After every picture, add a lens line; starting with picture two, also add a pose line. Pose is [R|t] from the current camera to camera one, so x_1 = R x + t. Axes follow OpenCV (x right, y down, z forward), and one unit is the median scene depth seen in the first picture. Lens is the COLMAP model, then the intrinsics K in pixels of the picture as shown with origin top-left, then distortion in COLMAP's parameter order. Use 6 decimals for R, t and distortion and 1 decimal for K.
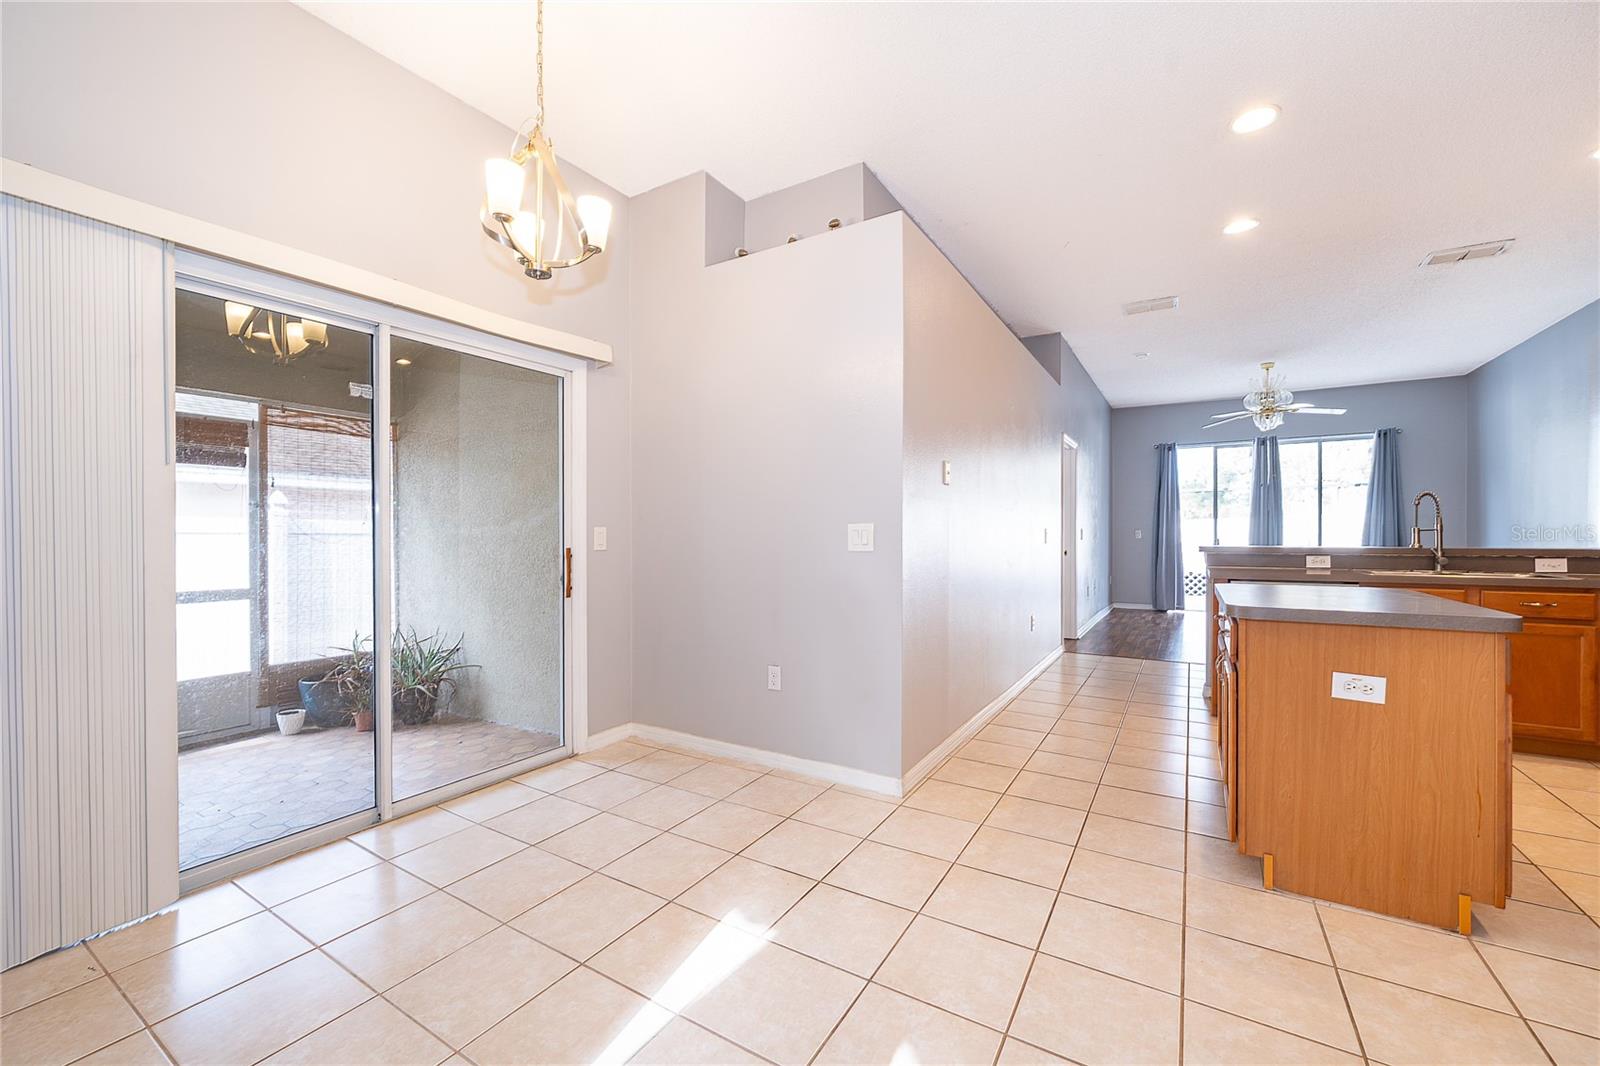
lens RADIAL K [[638.4, 0, 799.9], [0, 638.4, 549.2], [0, 0, 1]] dist [-0.000635, -0.000254]
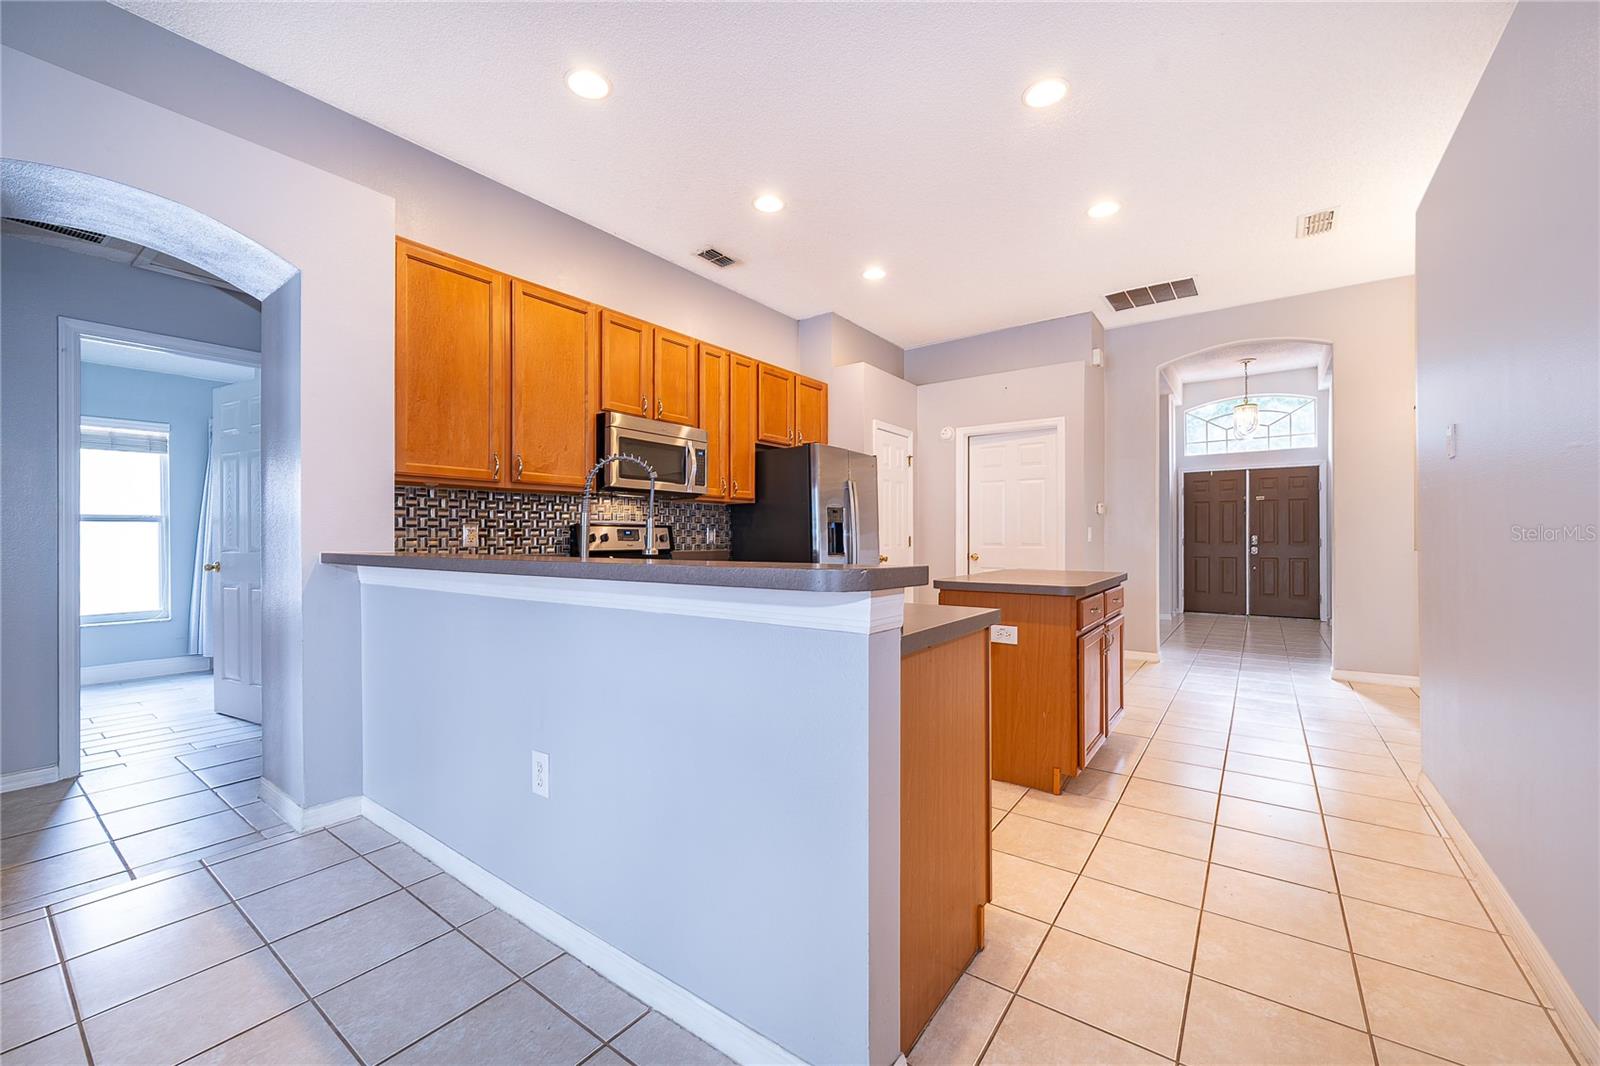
lens RADIAL K [[634.1, 0, 797.6], [0, 634.1, 532.3], [0, 0, 1]] dist [-0.003401, -0.000346]
pose [[-0.996524, 0.003459, 0.083238, 0.406557], [0.004860, 0.999850, 0.016629, -0.016240], [-0.083168, 0.016976, -0.996391, 0.795471]]
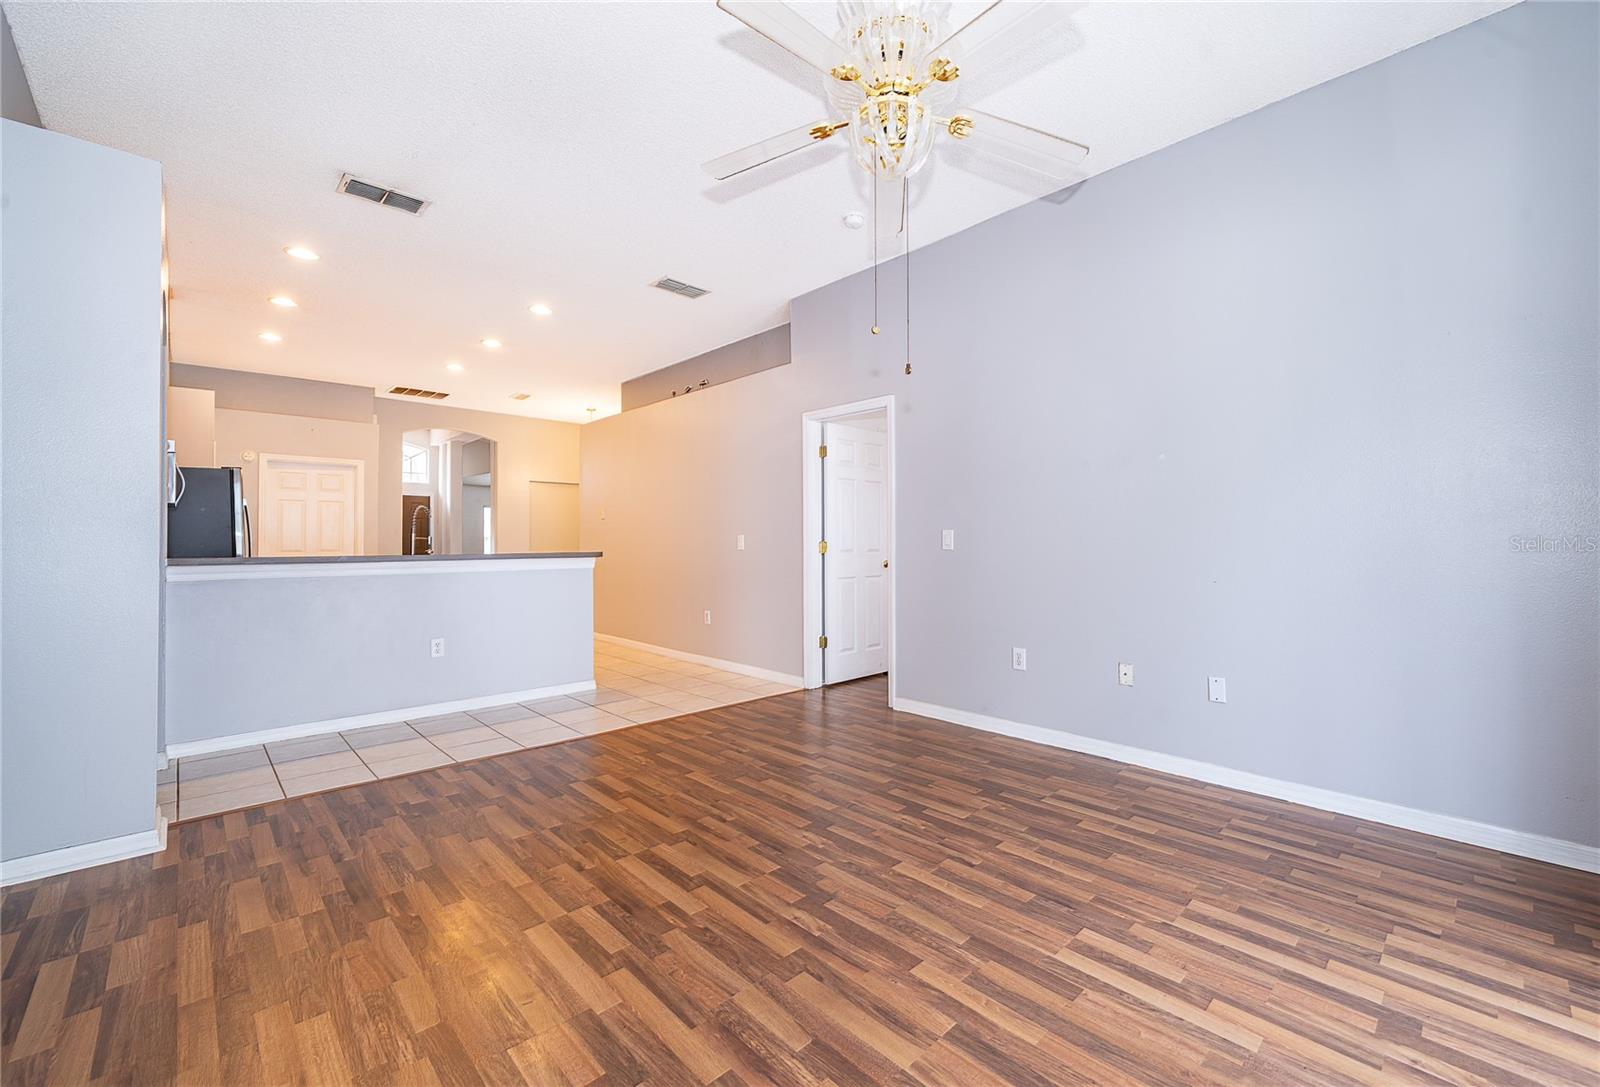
lens RADIAL K [[658.5, 0, 823.1], [0, 658.5, 534.5], [0, 0, 1]] dist [-0.001444, -0.000102]
pose [[-0.246713, -0.006926, -0.969064, 1.020354], [-0.017920, 0.999836, -0.002584, -0.024604], [0.968923, 0.016728, -0.246797, 1.040633]]
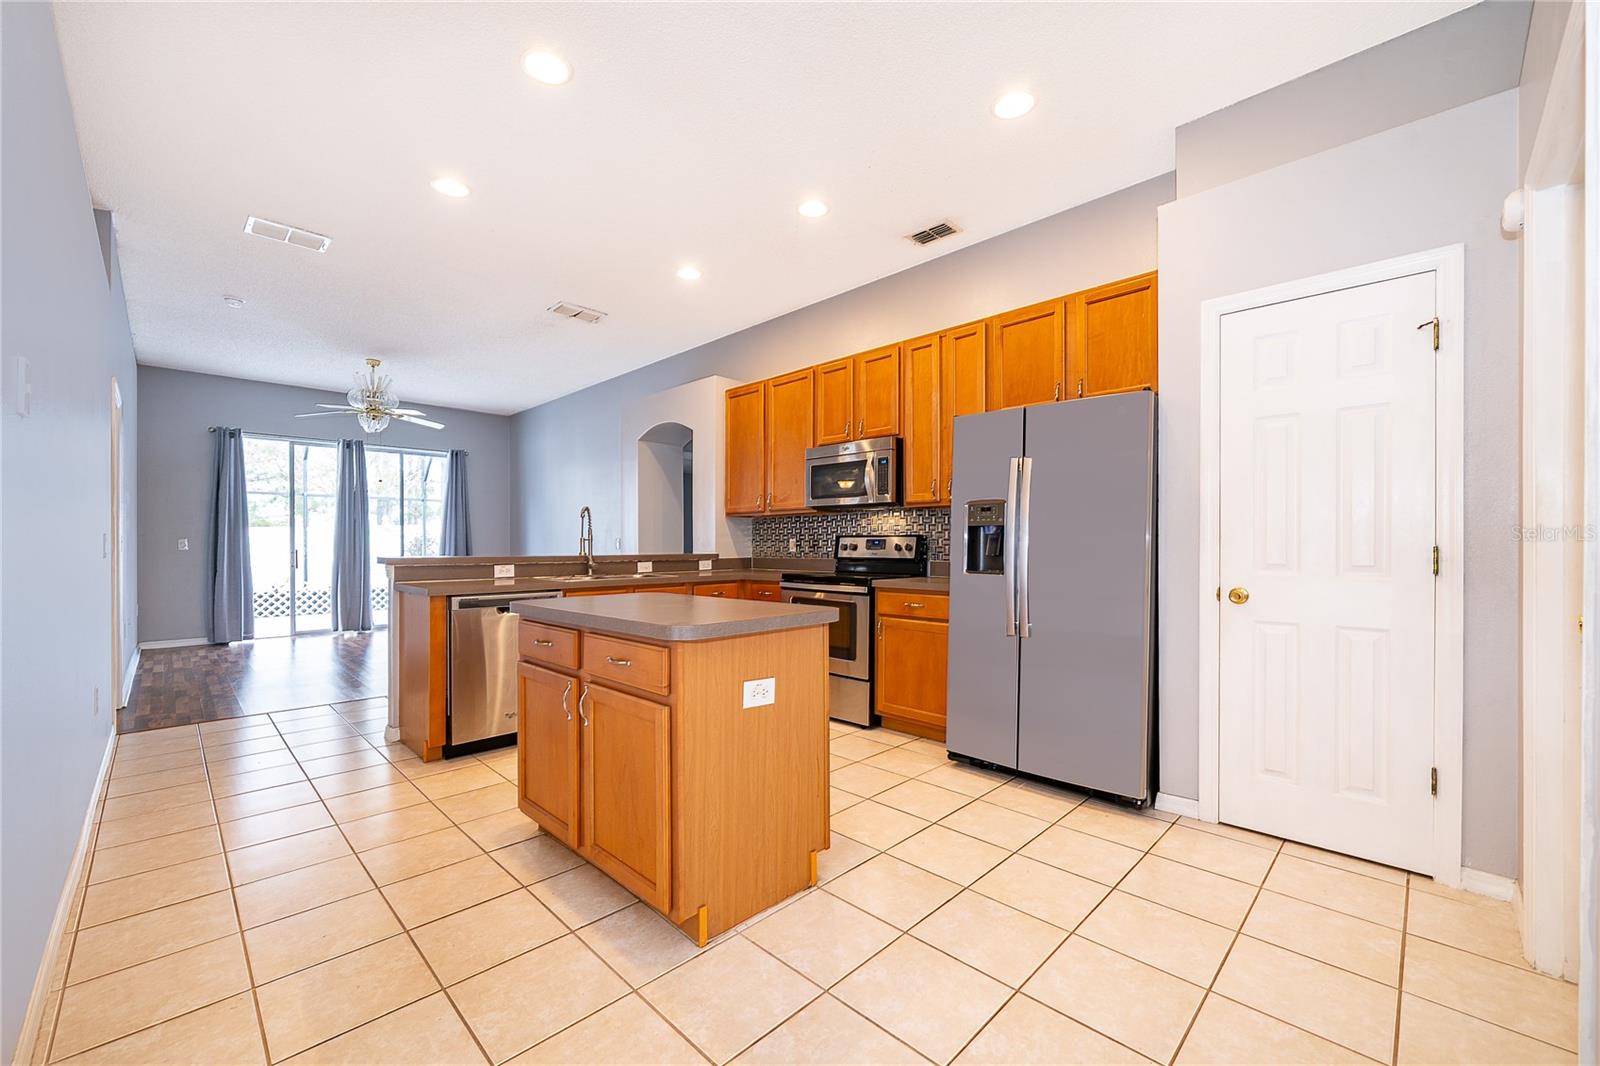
lens RADIAL K [[638.4, 0, 799.9], [0, 638.4, 549.2], [0, 0, 1]] dist [-0.000635, -0.000254]
pose [[0.233653, -0.003924, 0.972312, -0.022729], [0.022599, 0.999744, -0.001397, -0.001600], [-0.972057, 0.022300, 0.233682, 0.185178]]
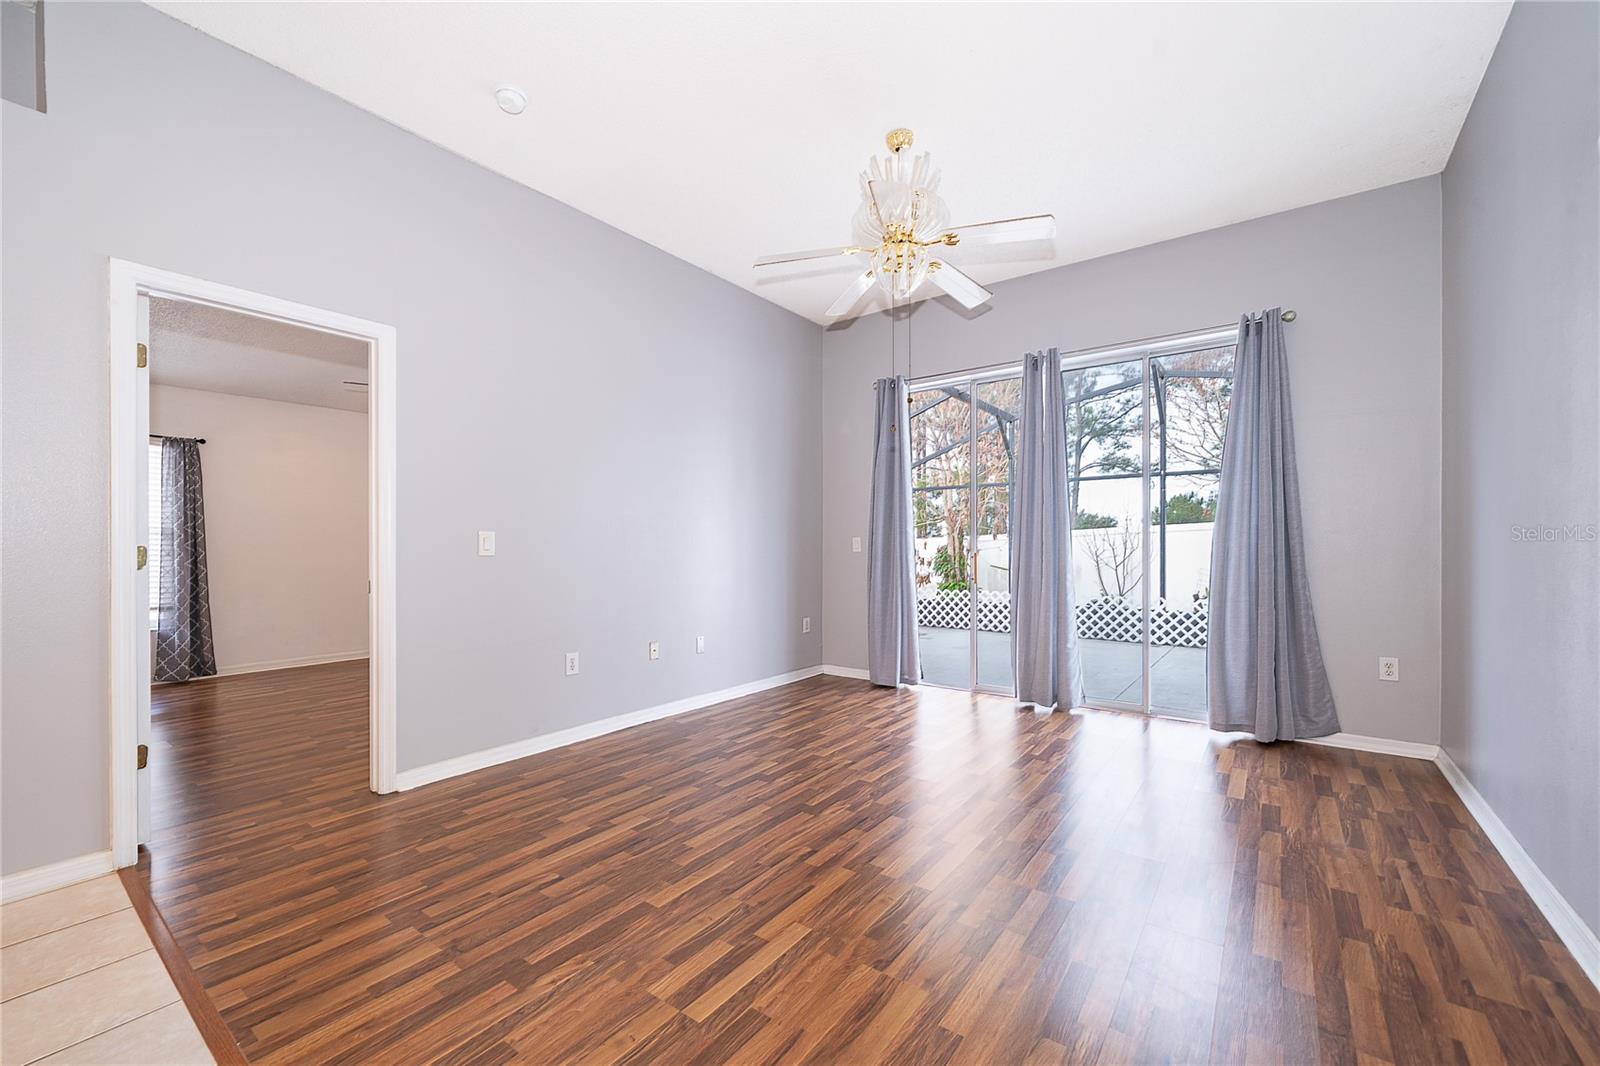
lens RADIAL K [[645.4, 0, 802.7], [0, 645.4, 538.7], [0, 0, 1]] dist [-0.002668, -0.000180]
pose [[0.996288, 0.001603, -0.086062, 0.703236], [-0.004538, 0.999414, -0.033922, -0.012442], [0.085957, 0.034187, 0.995712, 0.573480]]
